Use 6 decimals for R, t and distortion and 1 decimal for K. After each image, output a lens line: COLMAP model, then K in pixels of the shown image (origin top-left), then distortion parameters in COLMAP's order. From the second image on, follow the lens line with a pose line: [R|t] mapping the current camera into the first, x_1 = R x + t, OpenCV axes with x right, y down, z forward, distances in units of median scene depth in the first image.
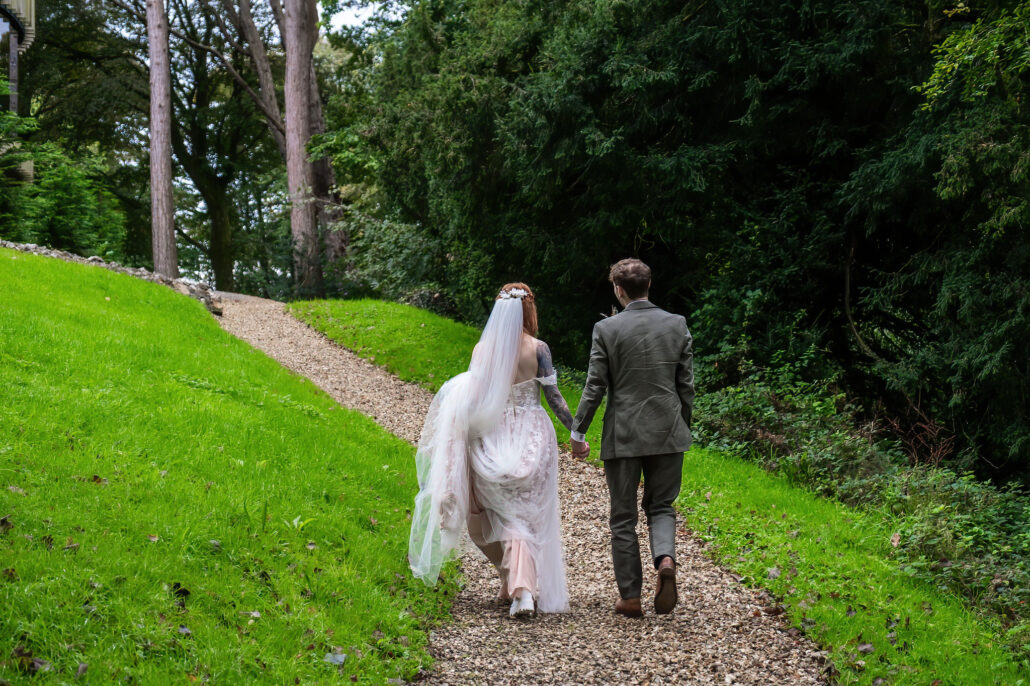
lens RADIAL K [[1496.9, 0, 527.1], [0, 1496.9, 367.0], [0, 0, 1]] dist [-0.030526, 0.000000]
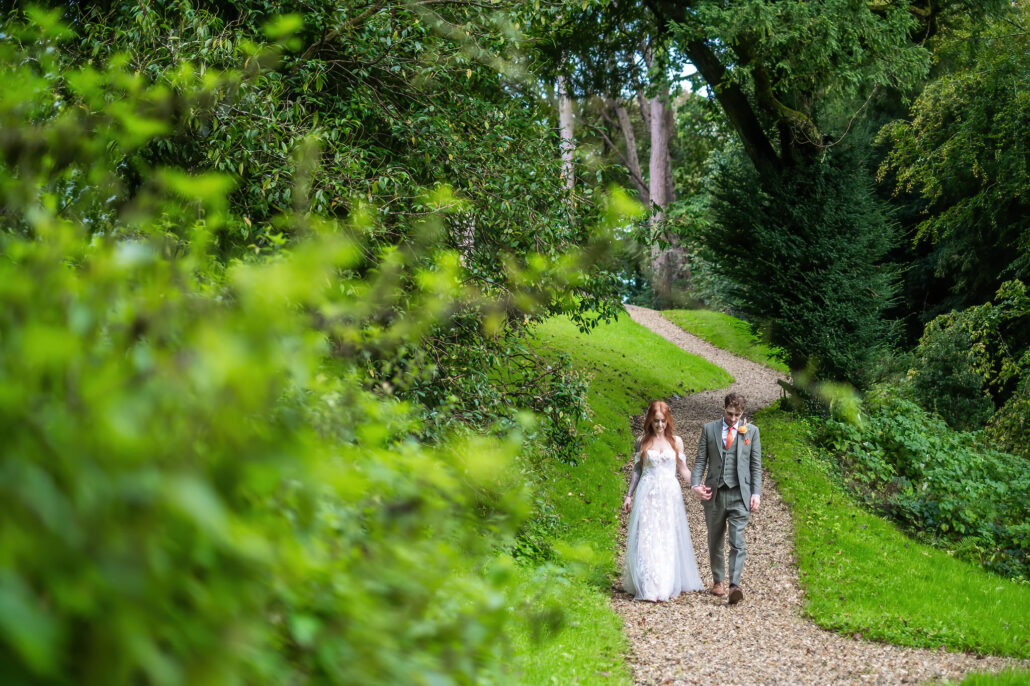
lens RADIAL K [[1560.9, 0, 513.6], [0, 1560.9, 342.4], [0, 0, 1]] dist [-0.054955, 0.000000]
pose [[0.974927, 0.028845, -0.220650, 0.089713], [-0.033167, 0.999323, -0.015904, 0.032501], [0.220042, 0.022823, 0.975223, -0.902826]]
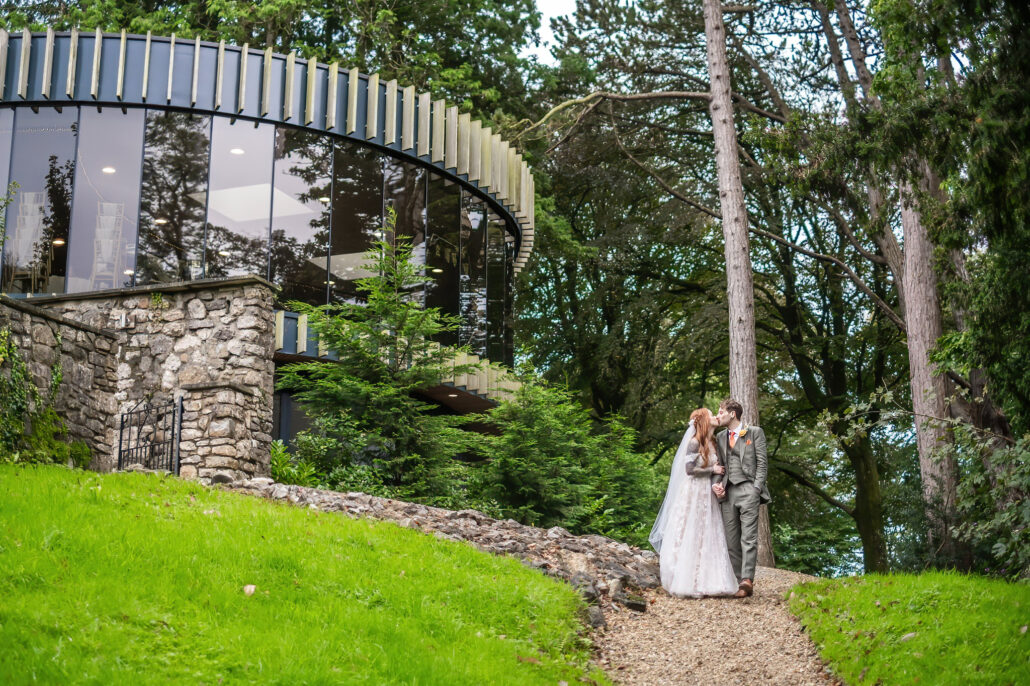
lens RADIAL K [[1560.9, 0, 518.9], [0, 1560.9, 345.8], [0, 0, 1]] dist [-0.054955, 0.000000]
pose [[0.893592, -0.087909, -0.440187, 0.004205], [0.003138, 0.981835, -0.189711, -0.018591], [0.448869, 0.168143, 0.877636, 0.407014]]
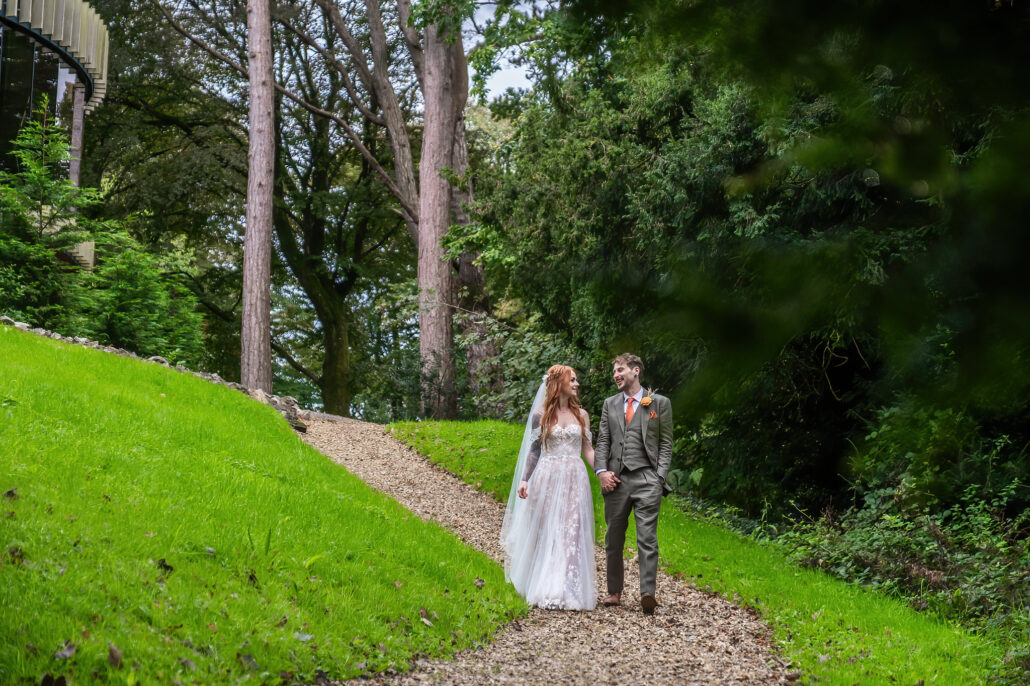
lens RADIAL K [[2114.5, 0, 514.1], [0, 2114.5, 341.5], [0, 0, 1]] dist [0.079199, 0.000000]
pose [[0.991702, 0.029431, -0.125144, 0.041664], [-0.042847, 0.993453, -0.105905, 0.027987], [0.121207, 0.110388, 0.986470, -0.101918]]
